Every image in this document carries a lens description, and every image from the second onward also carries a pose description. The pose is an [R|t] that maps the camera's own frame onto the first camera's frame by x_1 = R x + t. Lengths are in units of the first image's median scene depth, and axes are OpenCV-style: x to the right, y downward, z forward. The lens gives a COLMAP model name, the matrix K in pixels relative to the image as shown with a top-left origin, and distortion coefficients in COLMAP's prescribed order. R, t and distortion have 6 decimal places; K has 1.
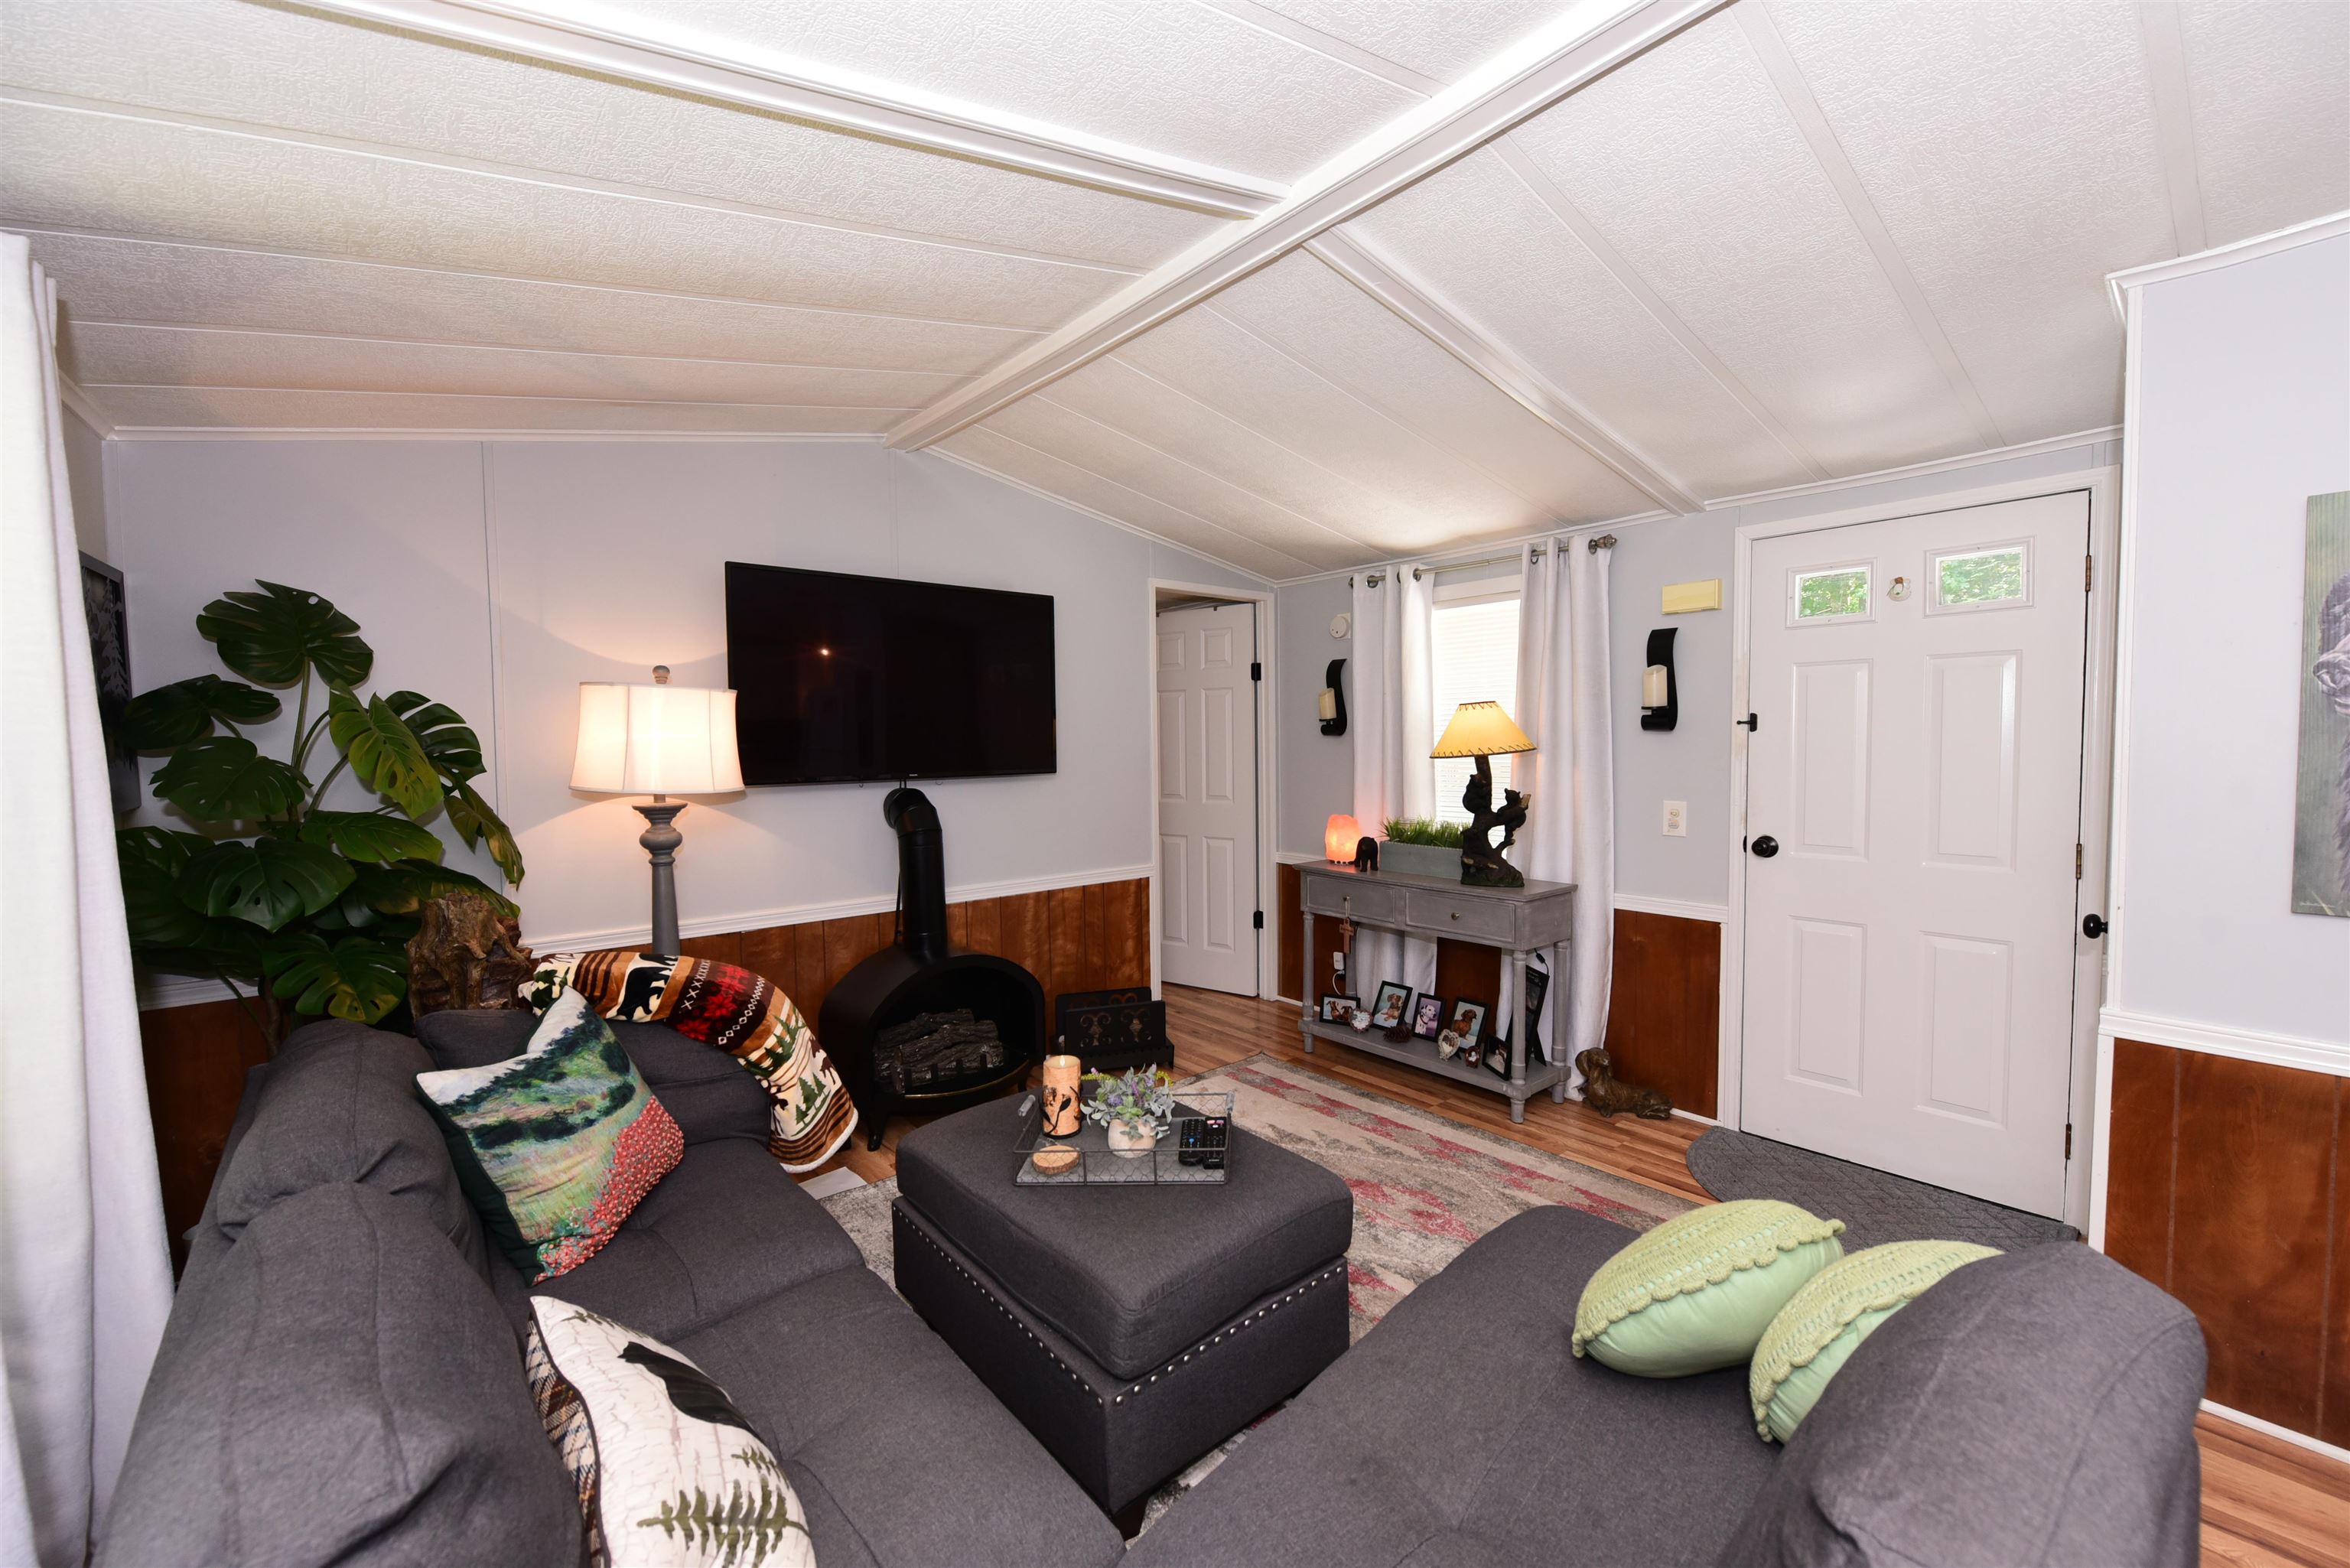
lens RADIAL K [[929.3, 0, 1182.3], [0, 929.3, 783.4], [0, 0, 1]] dist [-0.007837, -0.001087]
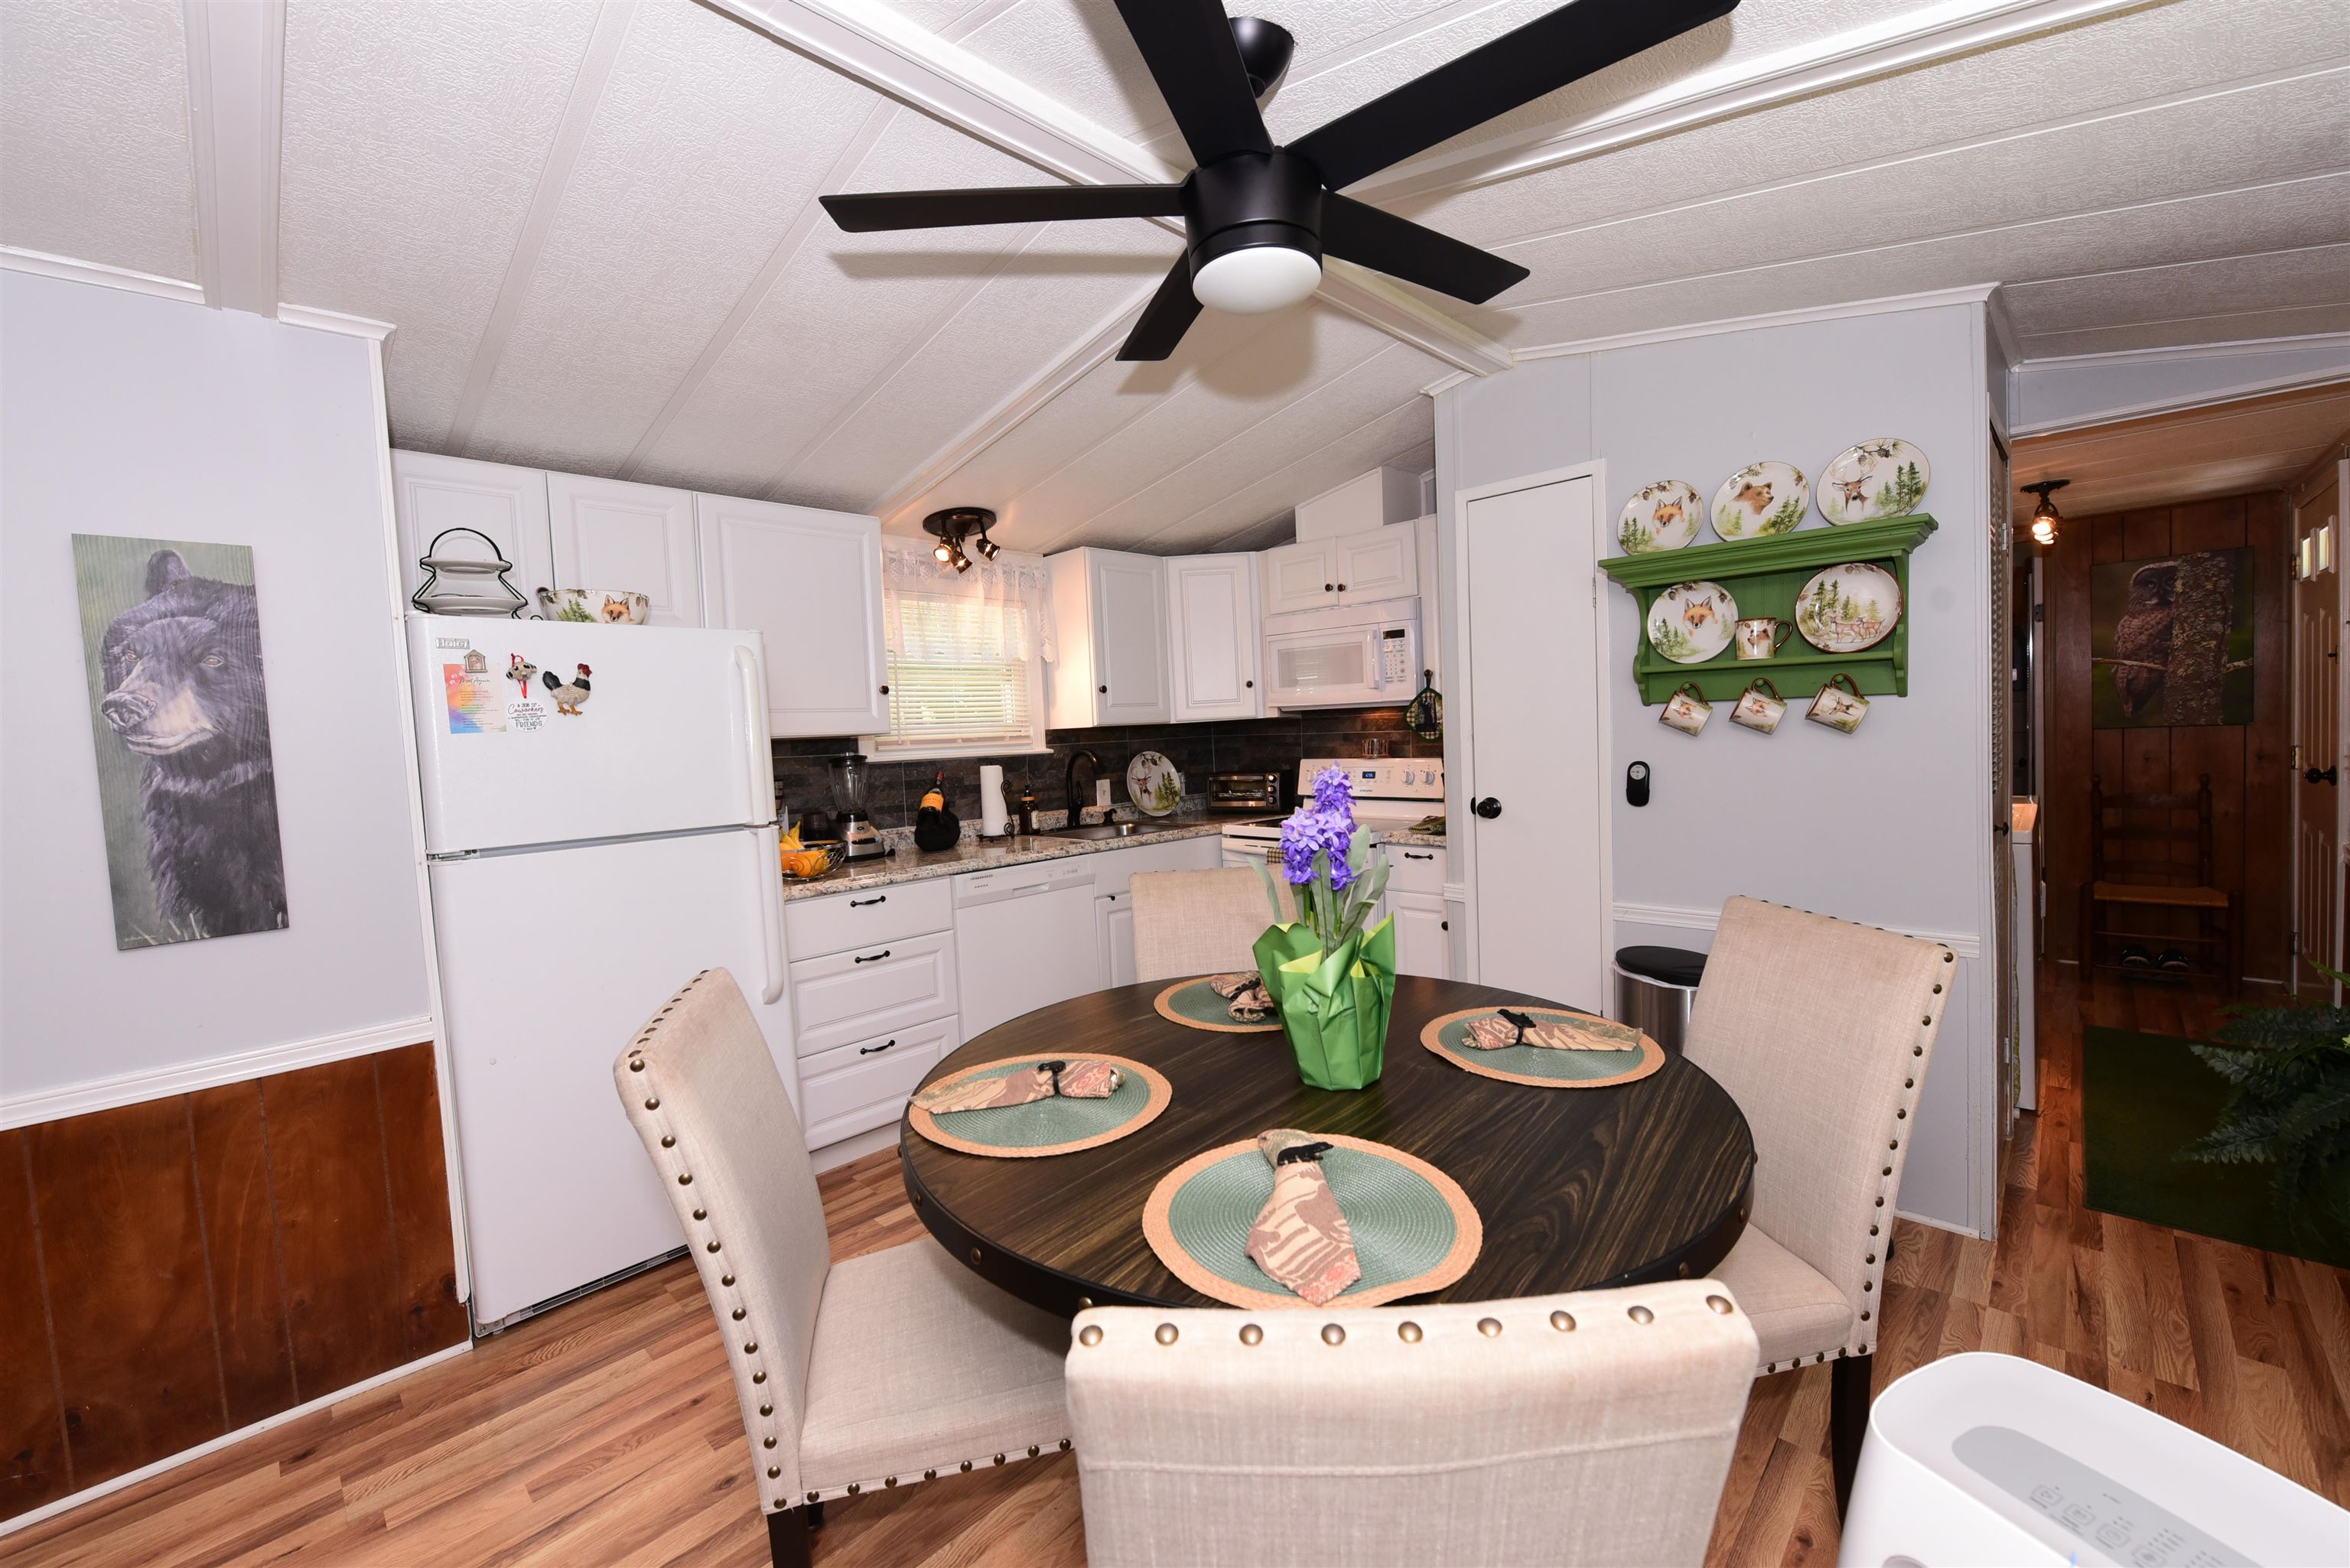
lens RADIAL K [[929.3, 0, 1186.0], [0, 929.3, 782.9], [0, 0, 1]] dist [-0.007837, -0.001087]
pose [[-0.110259, -0.043412, 0.992954, 0.058948], [0.093352, 0.994177, 0.053831, 0.008595], [-0.989509, 0.098629, -0.105564, -0.038895]]
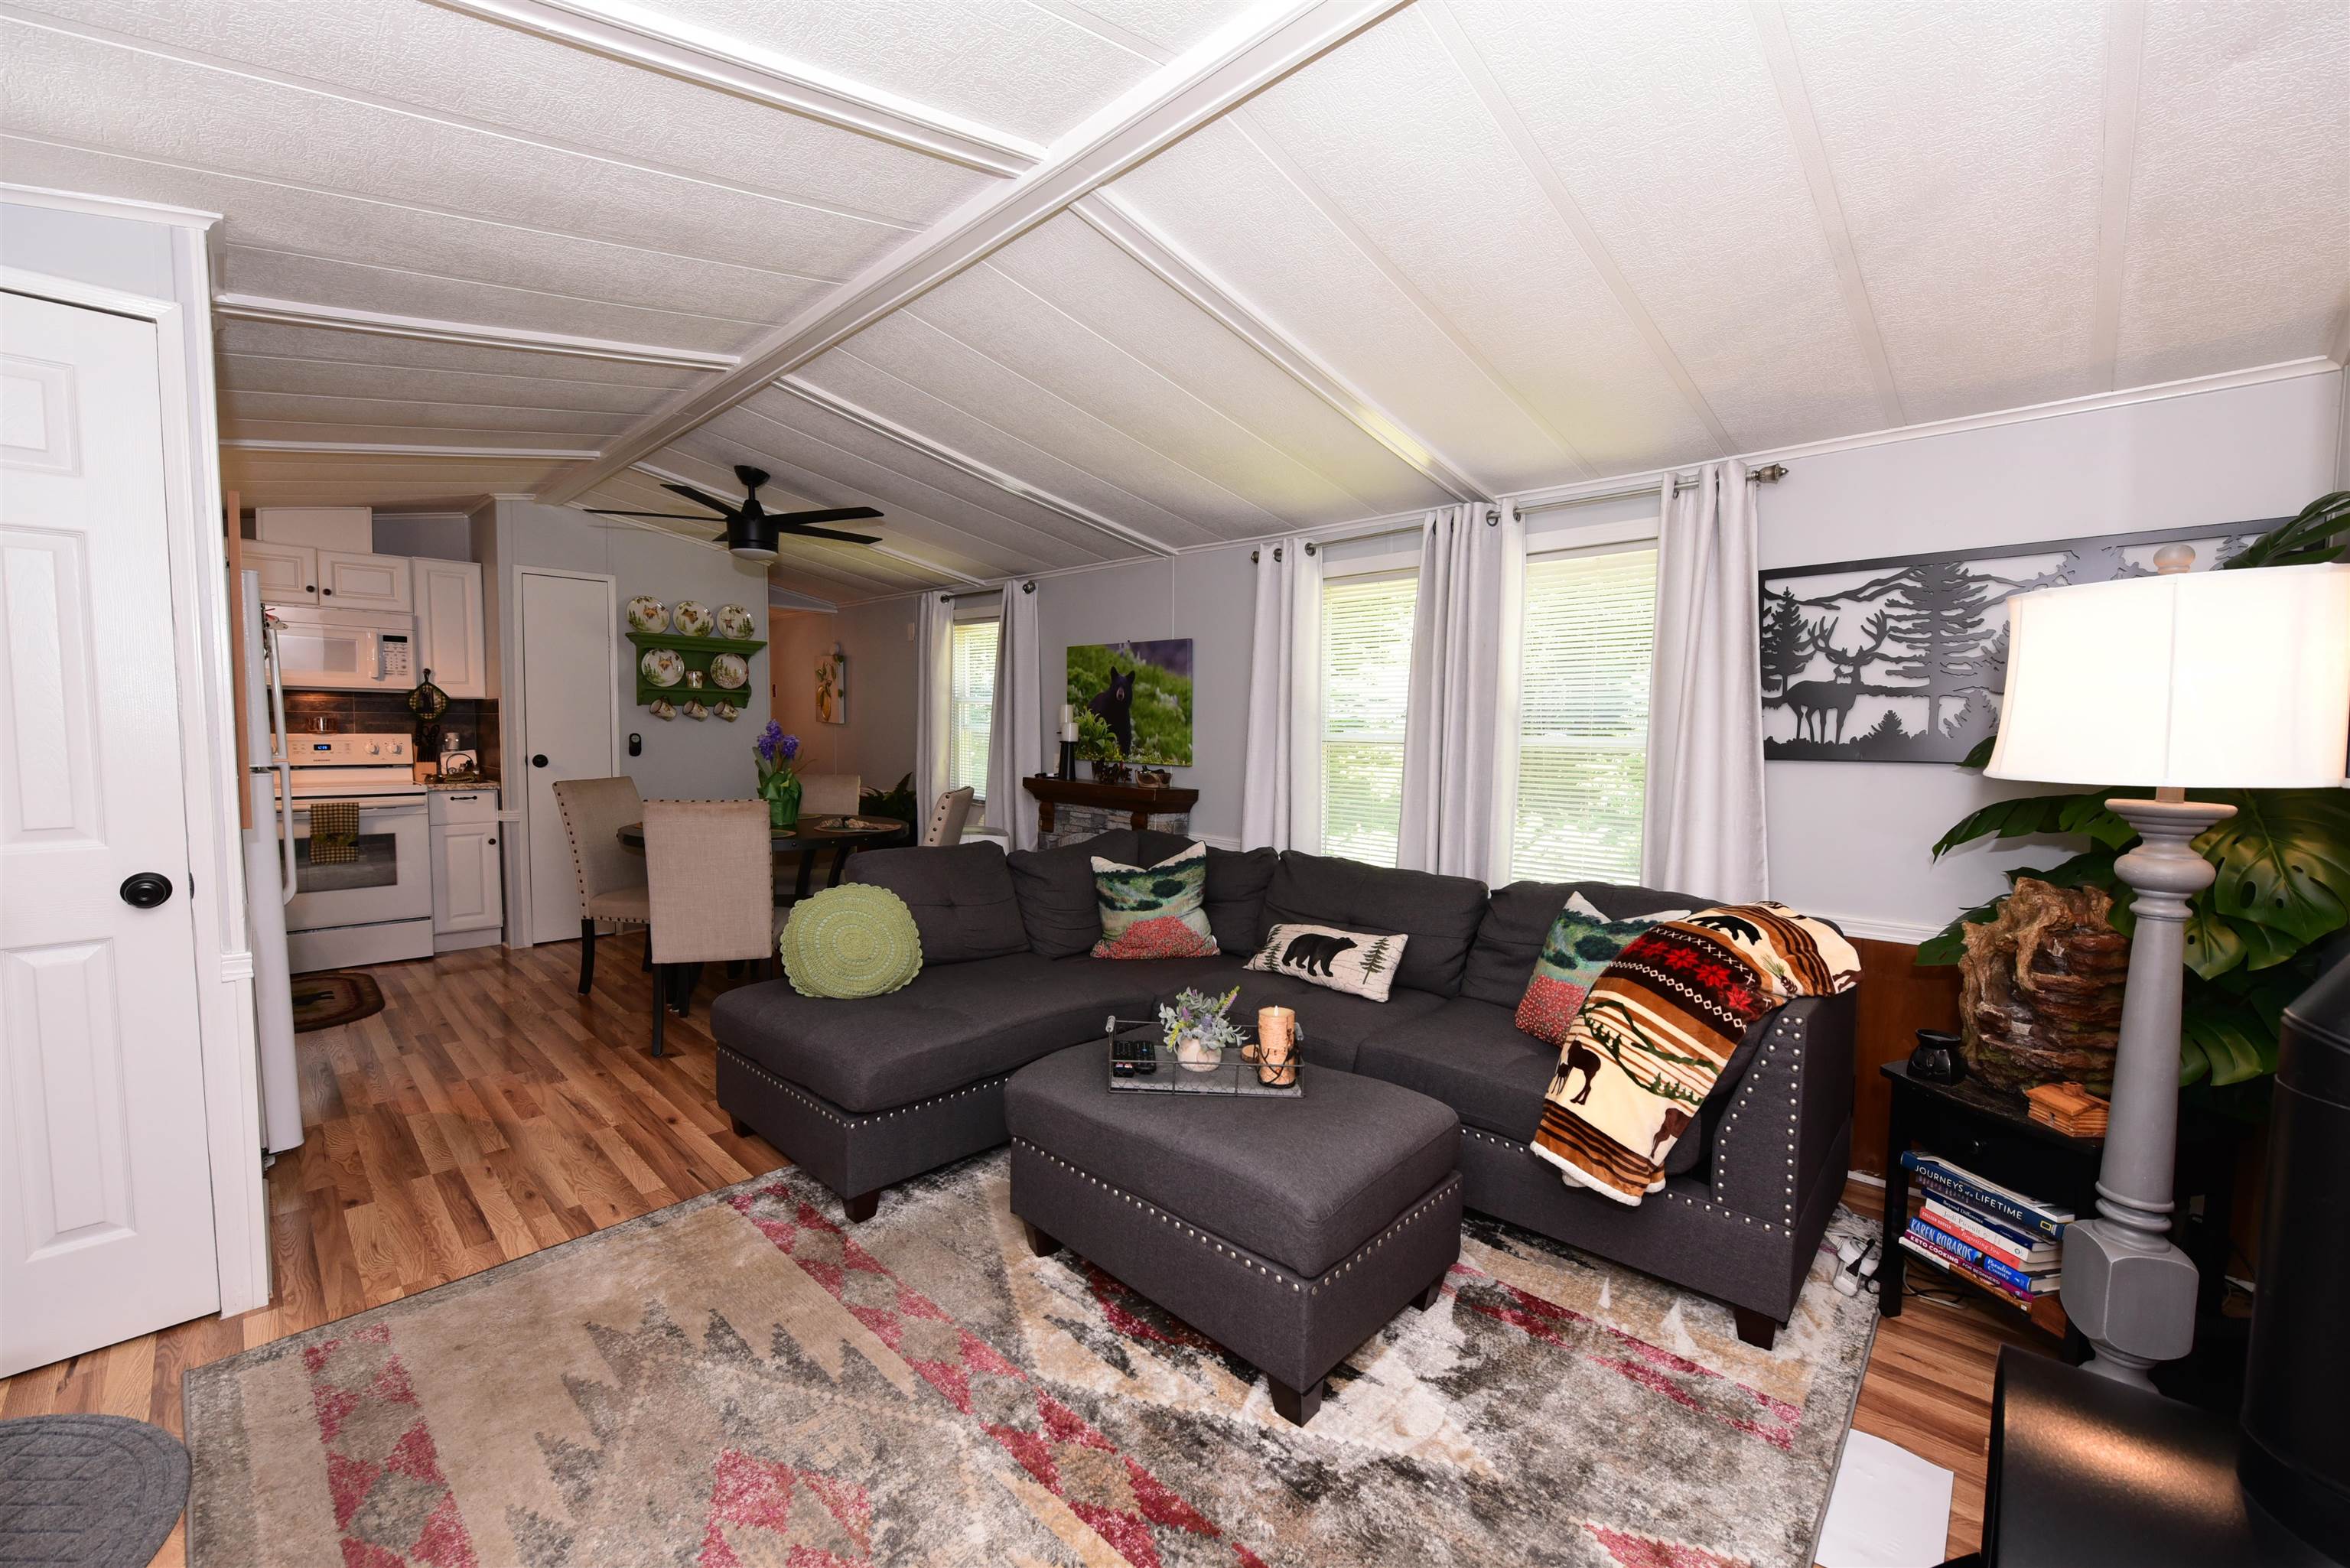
lens RADIAL K [[929.3, 0, 1184.9], [0, 929.3, 779.3], [0, 0, 1]] dist [-0.007837, -0.001087]
pose [[-0.993538, 0.003772, -0.113435, 0.060578], [-0.008933, 0.993749, 0.111281, -0.046919], [0.113145, 0.111575, -0.987294, 1.436186]]
